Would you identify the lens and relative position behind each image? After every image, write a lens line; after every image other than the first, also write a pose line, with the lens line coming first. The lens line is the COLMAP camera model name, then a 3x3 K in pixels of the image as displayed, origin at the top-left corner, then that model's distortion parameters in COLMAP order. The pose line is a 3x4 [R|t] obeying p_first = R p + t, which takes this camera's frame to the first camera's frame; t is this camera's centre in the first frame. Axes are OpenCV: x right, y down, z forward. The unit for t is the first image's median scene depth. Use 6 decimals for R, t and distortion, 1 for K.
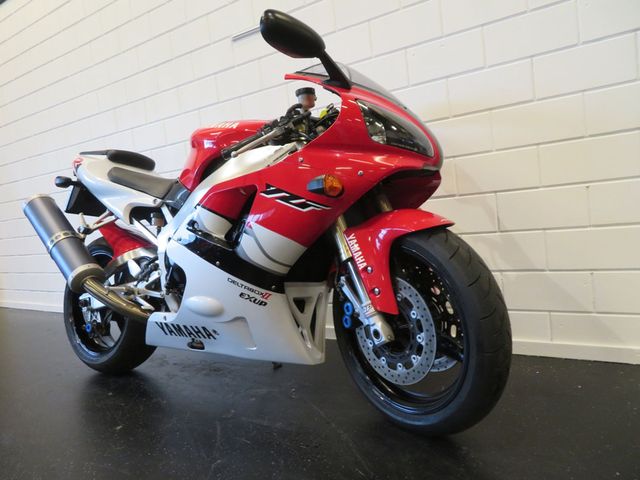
lens RADIAL K [[453.1, 0, 324.7], [0, 453.1, 243.5], [0, 0, 1]] dist [-0.016901, 0.013452]
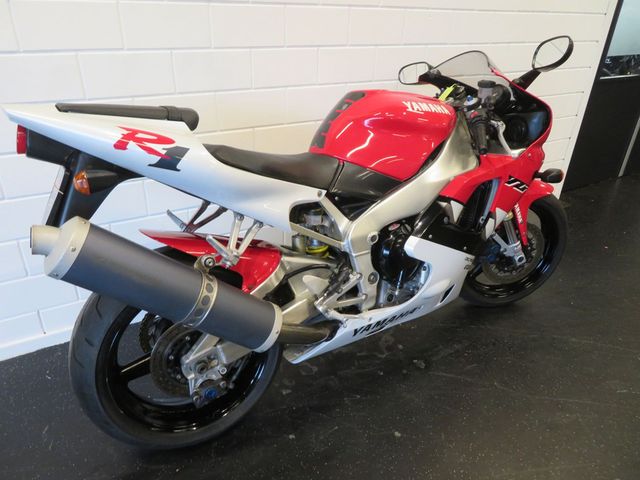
lens RADIAL K [[453.1, 0, 317.6], [0, 453.1, 241.5], [0, 0, 1]] dist [-0.016901, 0.013452]
pose [[0.439729, -0.304706, 0.844862, -1.372738], [0.008170, 0.942008, 0.335490, -0.359998], [-0.898093, -0.140622, 0.416718, 0.886785]]
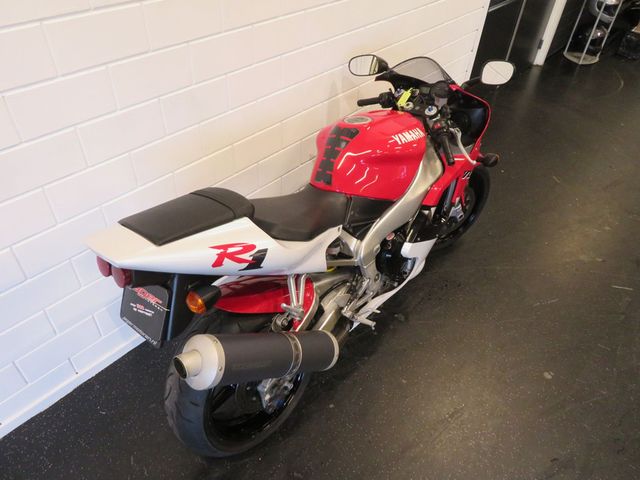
lens RADIAL K [[453.1, 0, 314.1], [0, 453.1, 243.6], [0, 0, 1]] dist [-0.016901, 0.013452]
pose [[0.148339, -0.569621, 0.808410, -1.484240], [0.040083, 0.820245, 0.570606, -0.774691], [-0.988124, -0.052240, 0.144506, 1.204797]]
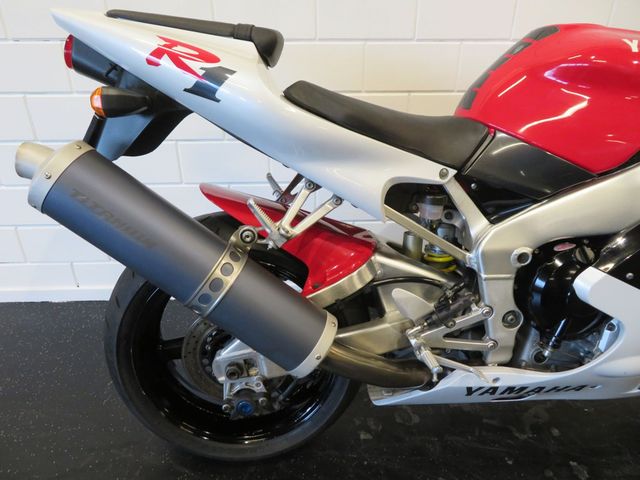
lens RADIAL K [[453.1, 0, 318.9], [0, 453.1, 240.3], [0, 0, 1]] dist [-0.016901, 0.013452]
pose [[0.810571, -0.167786, 0.561090, -1.028454], [-0.035125, 0.942427, 0.332562, -0.244389], [-0.584586, -0.289273, 0.758011, 0.891095]]
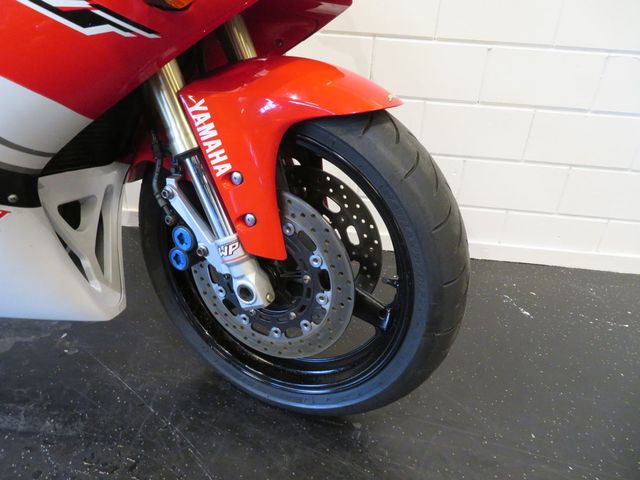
lens RADIAL K [[453.1, 0, 318.6], [0, 453.1, 240.8], [0, 0, 1]] dist [-0.016901, 0.013452]
pose [[0.875939, -0.064313, 0.478116, -0.062690], [-0.113563, 0.935734, 0.333923, -0.051653], [-0.468865, -0.346793, 0.812343, 0.470481]]
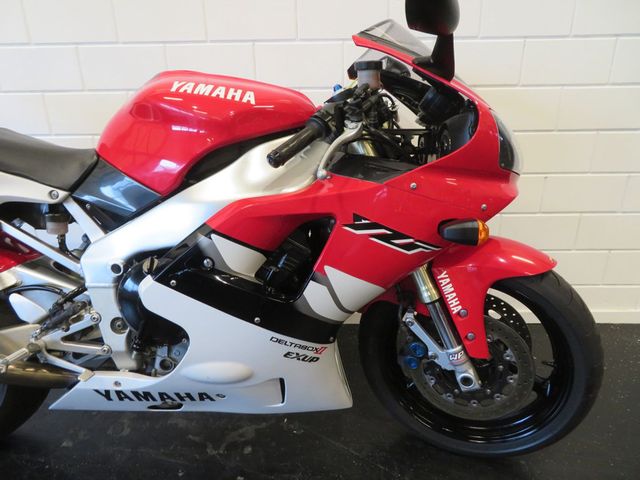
lens RADIAL K [[453.1, 0, 321.2], [0, 453.1, 241.0], [0, 0, 1]] dist [-0.016901, 0.013452]
pose [[0.849958, -0.090740, 0.518977, -0.510903], [-0.034841, 0.973219, 0.227222, -0.236153], [-0.525697, -0.211211, 0.824035, 0.423982]]
